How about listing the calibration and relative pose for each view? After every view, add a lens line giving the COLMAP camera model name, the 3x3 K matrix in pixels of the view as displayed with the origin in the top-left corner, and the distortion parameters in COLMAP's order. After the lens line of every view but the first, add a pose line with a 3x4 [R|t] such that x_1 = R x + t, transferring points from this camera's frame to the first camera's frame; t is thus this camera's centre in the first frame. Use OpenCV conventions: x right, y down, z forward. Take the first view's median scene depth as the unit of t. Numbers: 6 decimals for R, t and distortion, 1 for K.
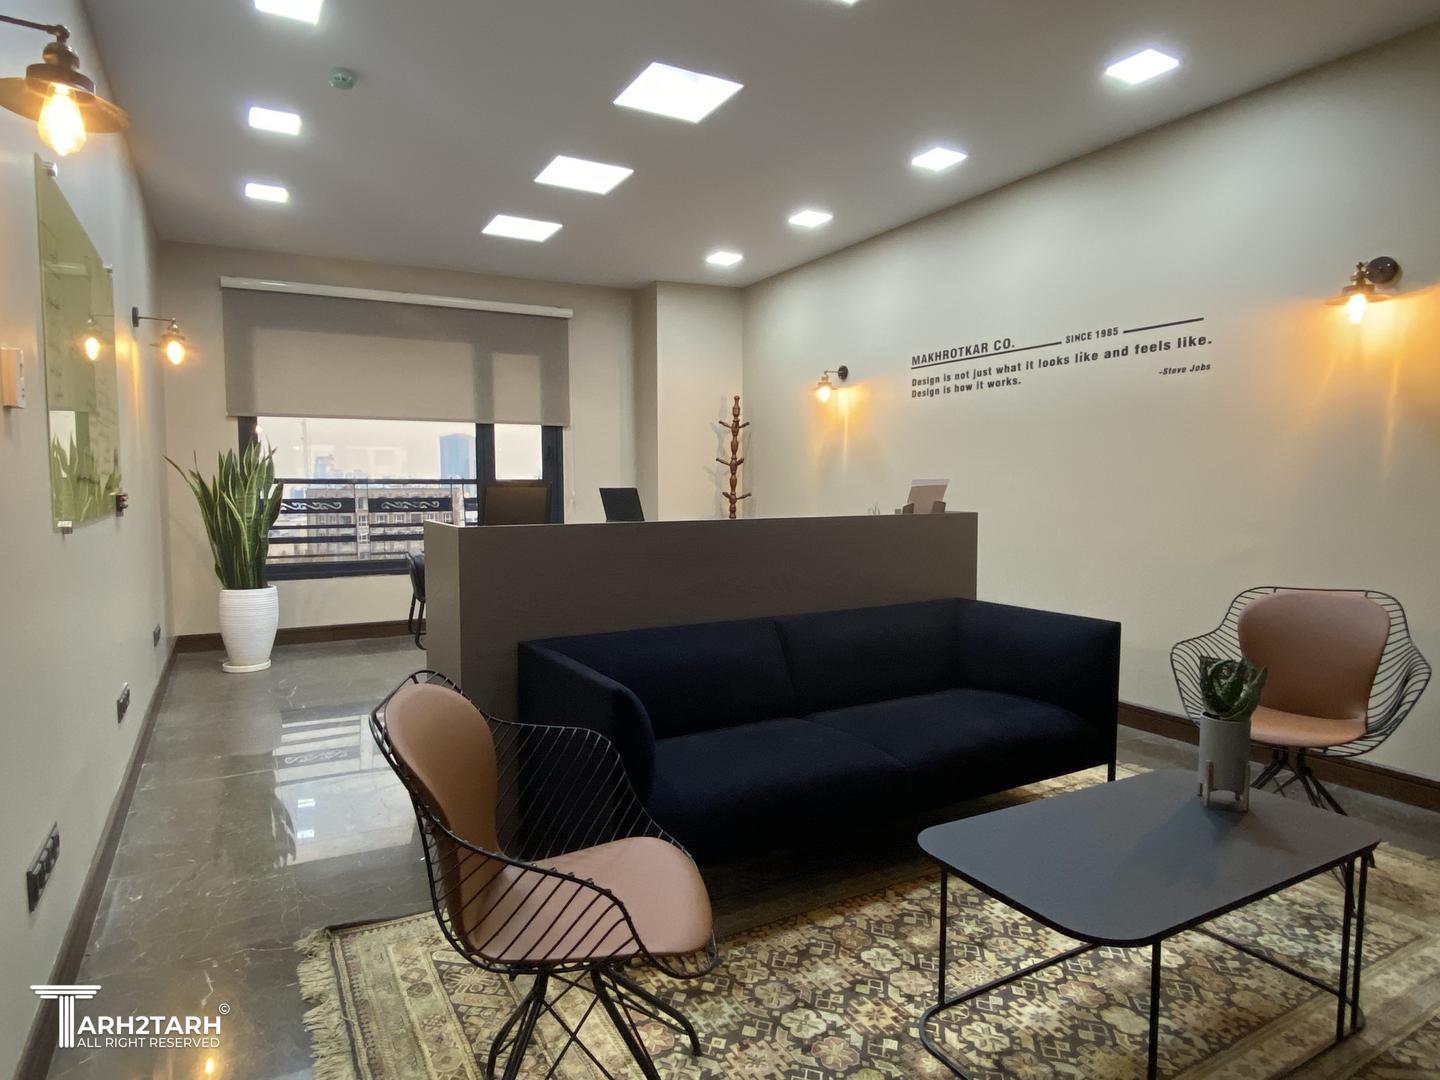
lens RADIAL K [[824.2, 0, 720.0], [0, 824.2, 540.0], [0, 0, 1]] dist [0.059501, -0.062074]
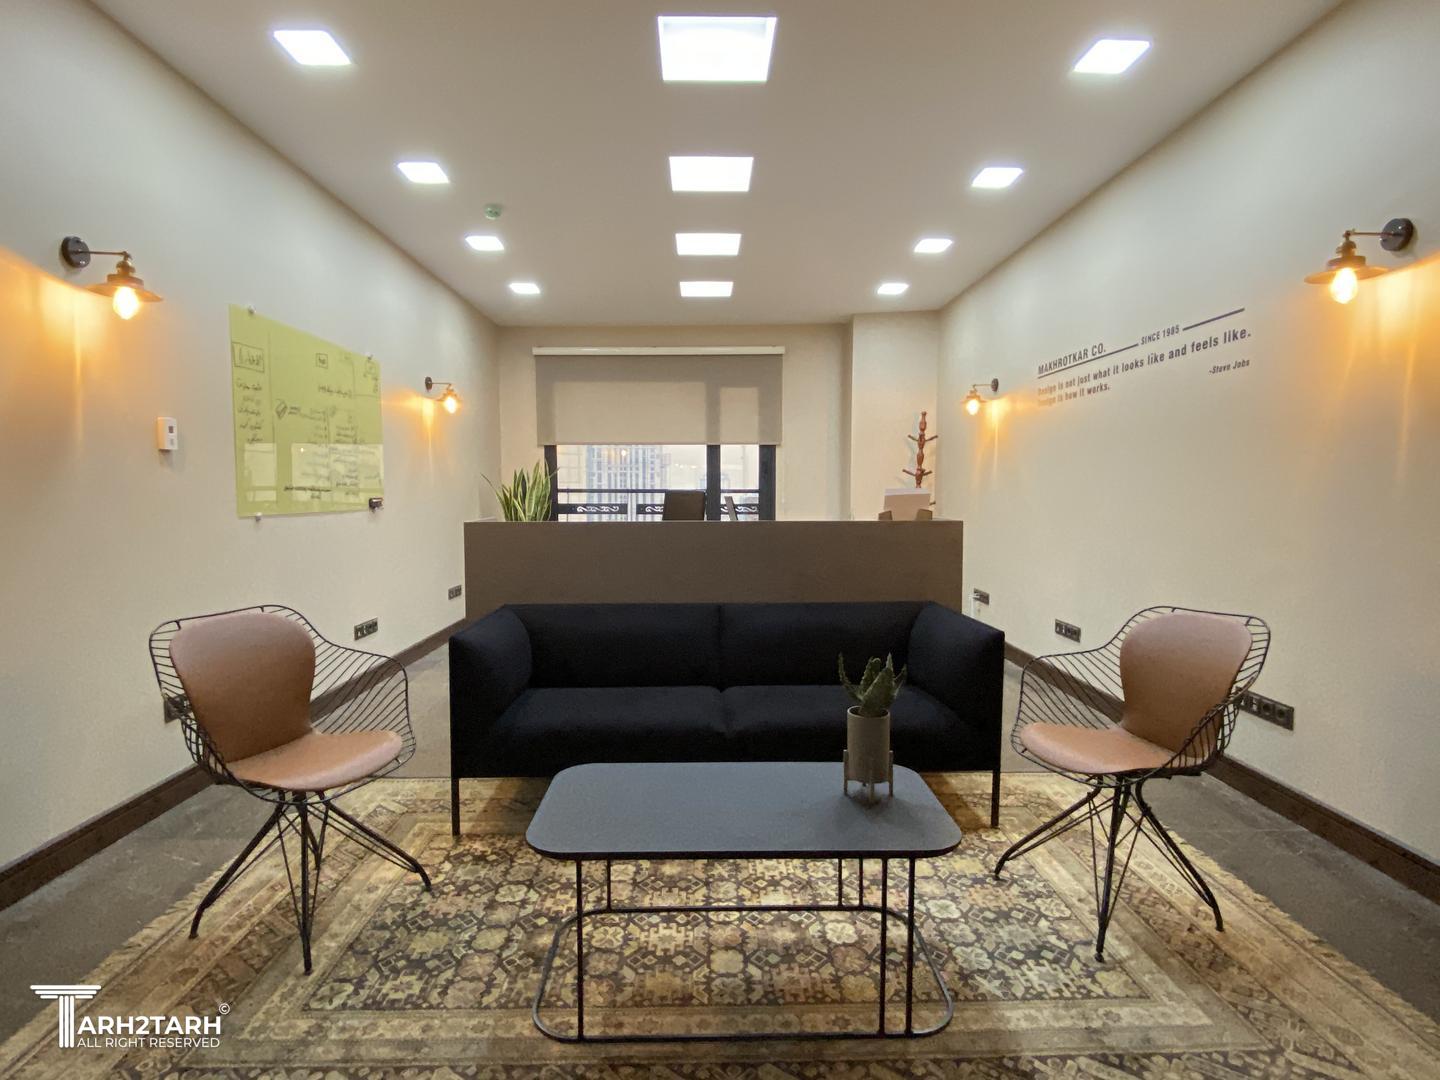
lens RADIAL K [[731.9, 0, 720.0], [0, 731.9, 540.0], [0, 0, 1]] dist [0.030845, -0.029656]
pose [[0.889298, 0.030750, -0.456293, 0.349263], [-0.032253, 0.999470, 0.004497, -0.002586], [0.456189, 0.010718, 0.889818, 0.034145]]
